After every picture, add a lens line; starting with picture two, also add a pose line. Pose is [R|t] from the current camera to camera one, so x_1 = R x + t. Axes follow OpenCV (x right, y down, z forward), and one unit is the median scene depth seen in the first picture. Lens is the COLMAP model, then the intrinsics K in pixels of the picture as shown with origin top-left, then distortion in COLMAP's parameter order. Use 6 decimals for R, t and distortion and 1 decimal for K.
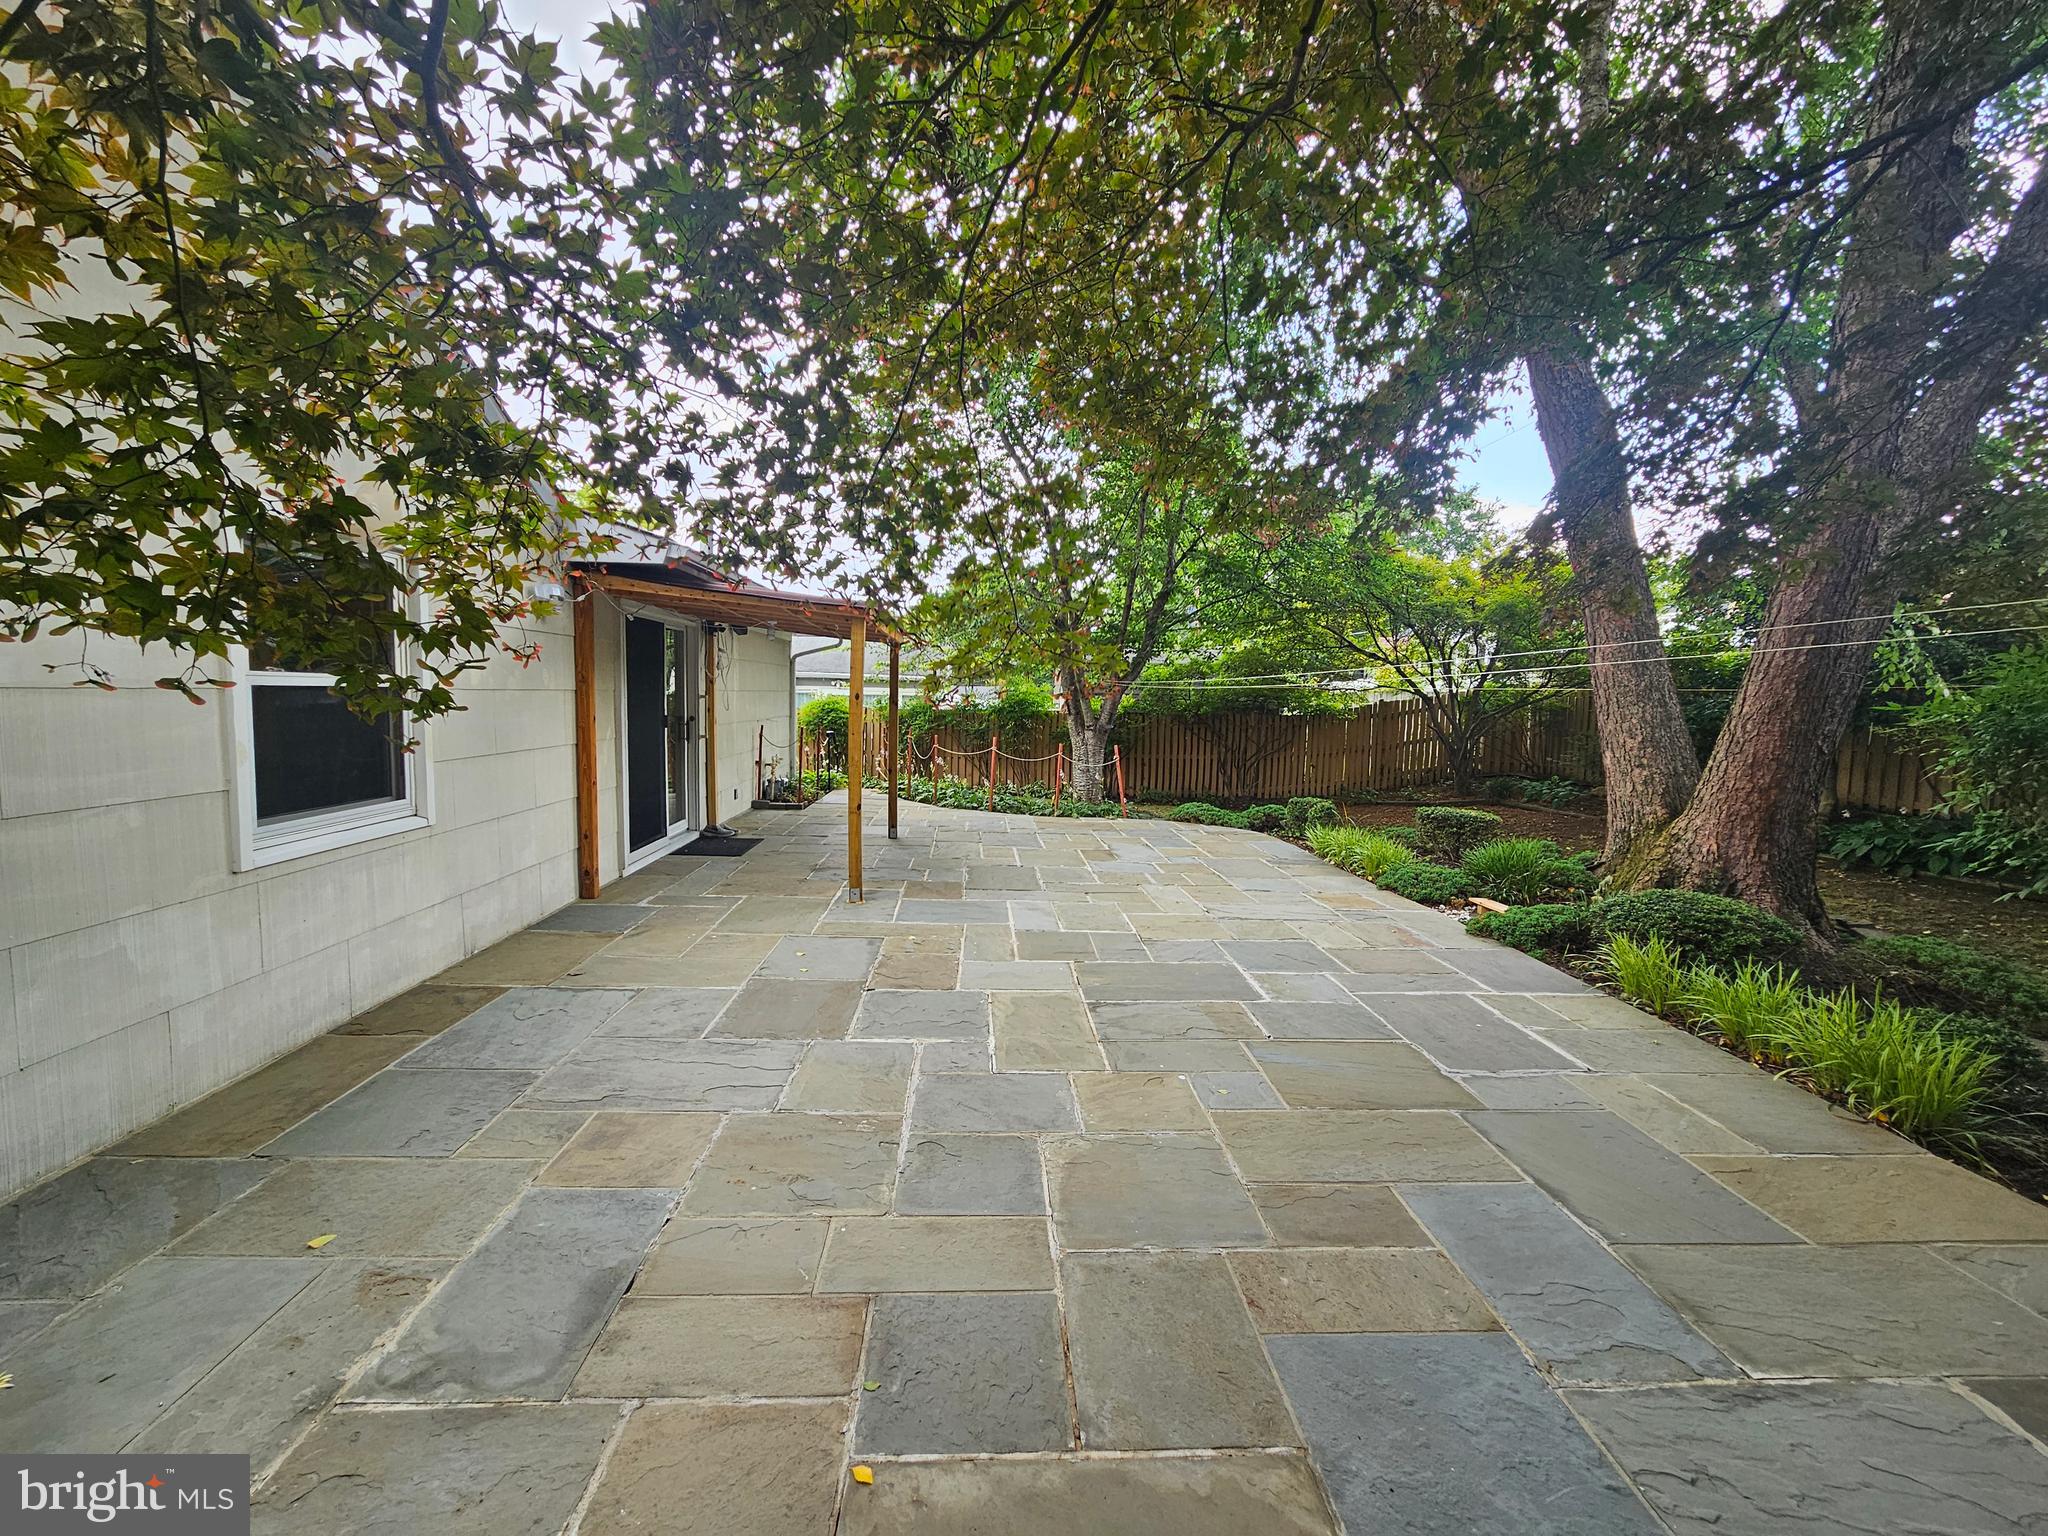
lens RADIAL K [[847.1, 0, 1024.0], [0, 847.1, 768.0], [0, 0, 1]] dist [-0.000140, -0.000056]
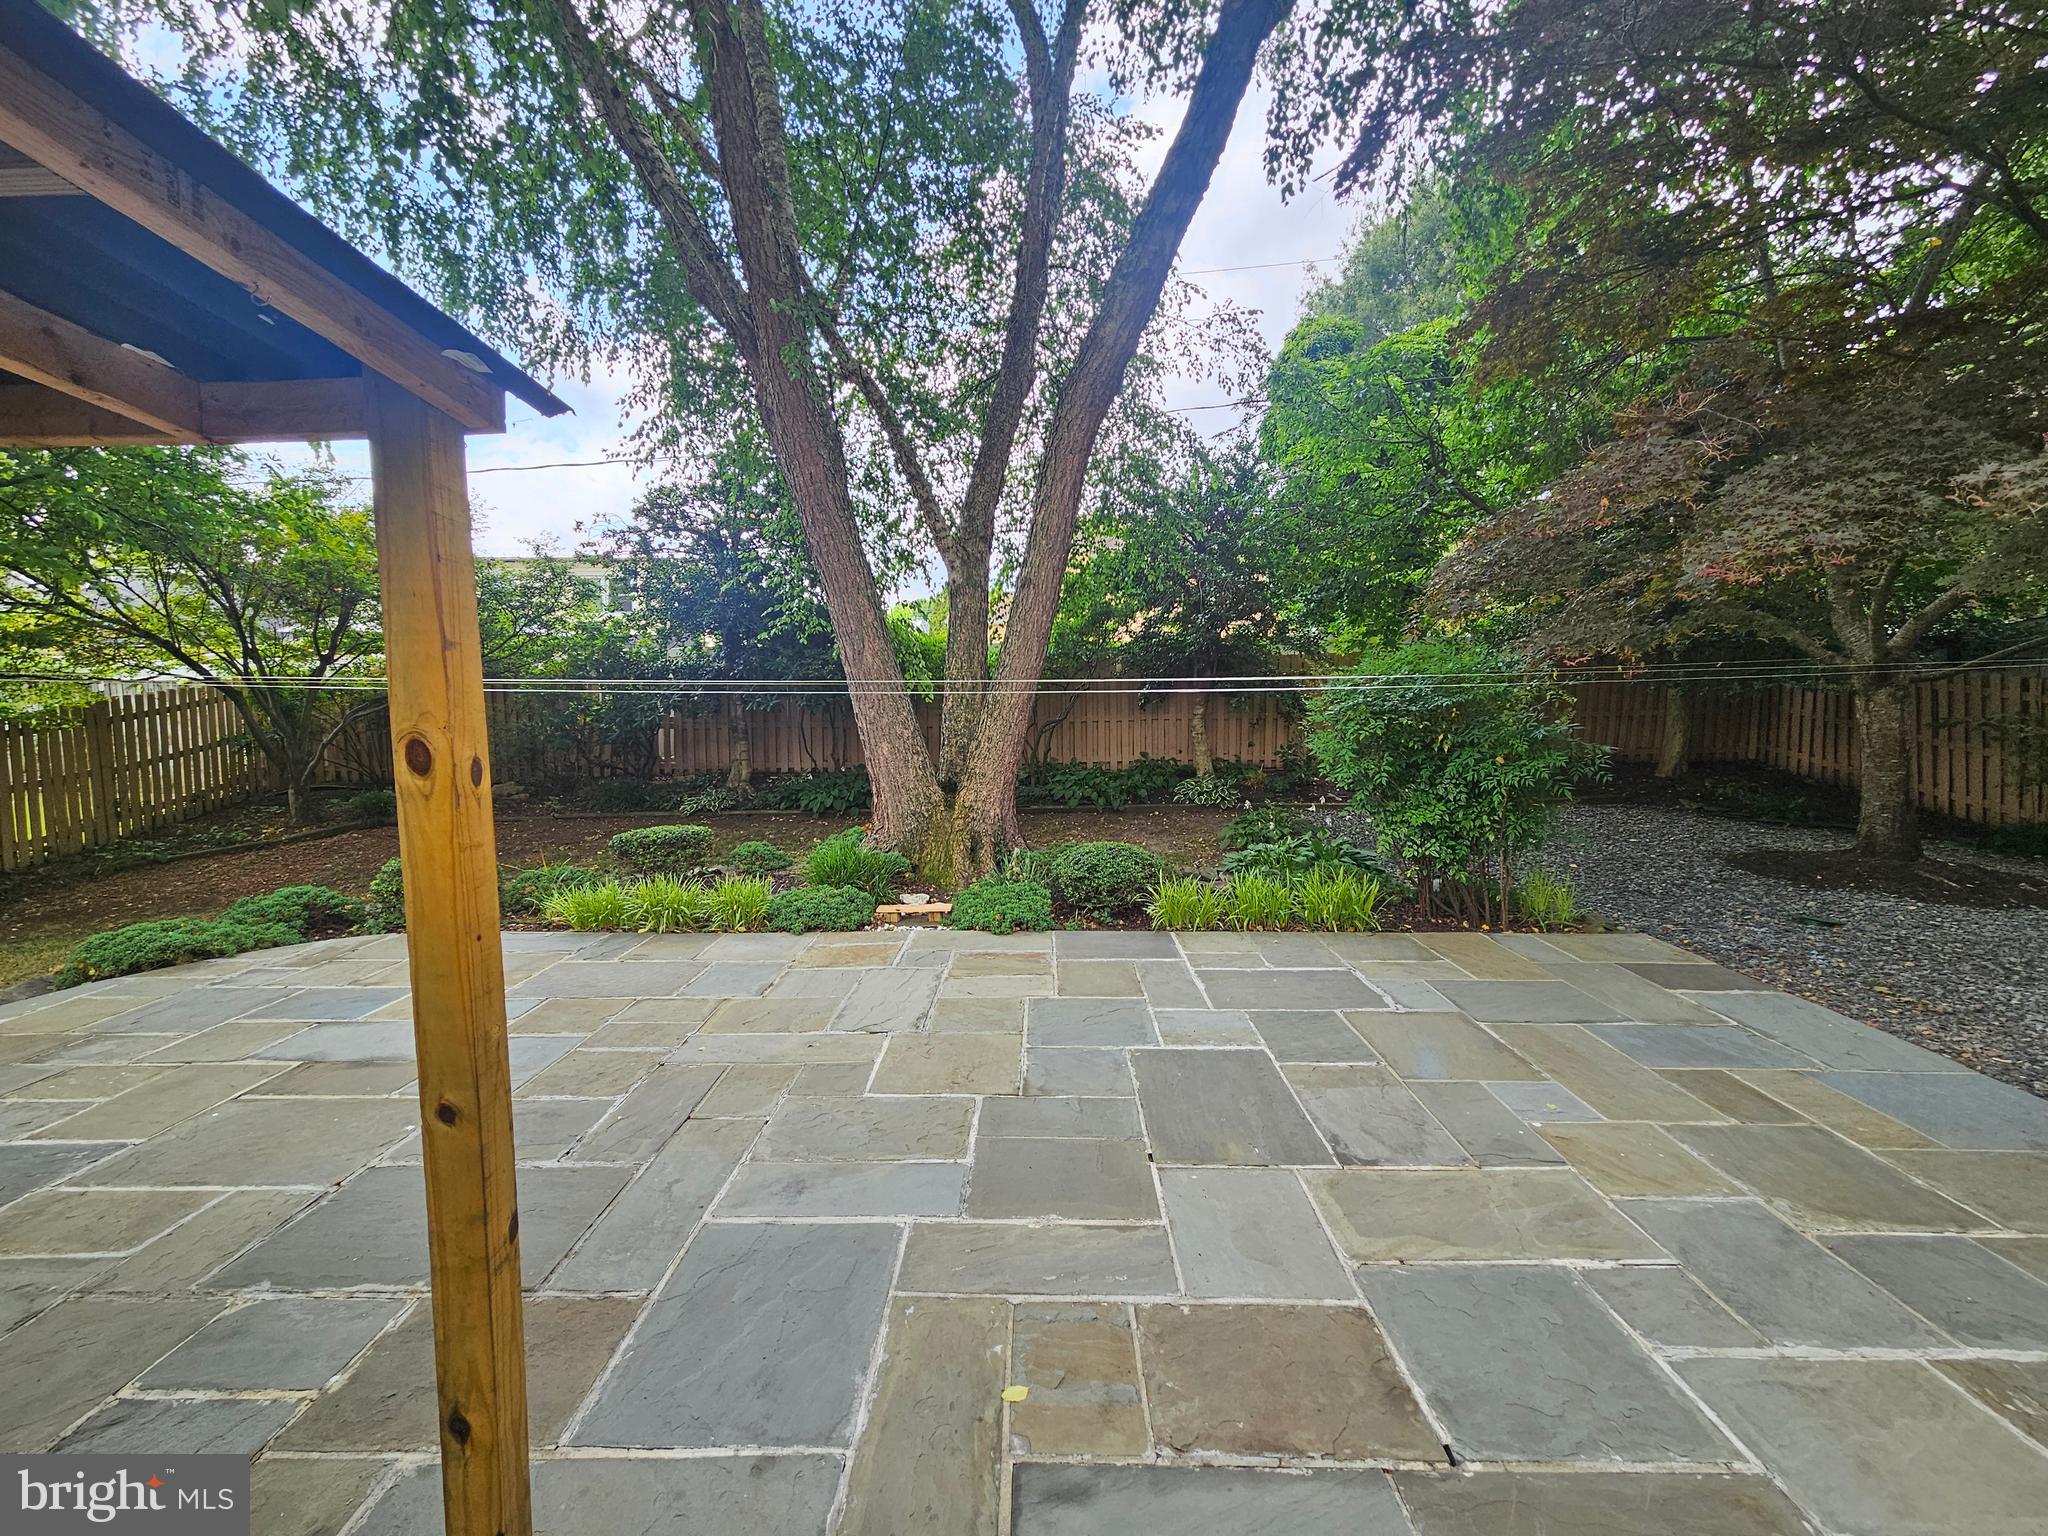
lens RADIAL K [[847.1, 0, 1024.0], [0, 847.1, 768.0], [0, 0, 1]] dist [-0.000140, -0.000056]
pose [[0.059446, -0.107286, 0.992449, -0.624213], [0.088968, 0.990821, 0.101781, -0.137504], [-0.994259, 0.082246, 0.068445, 1.280506]]
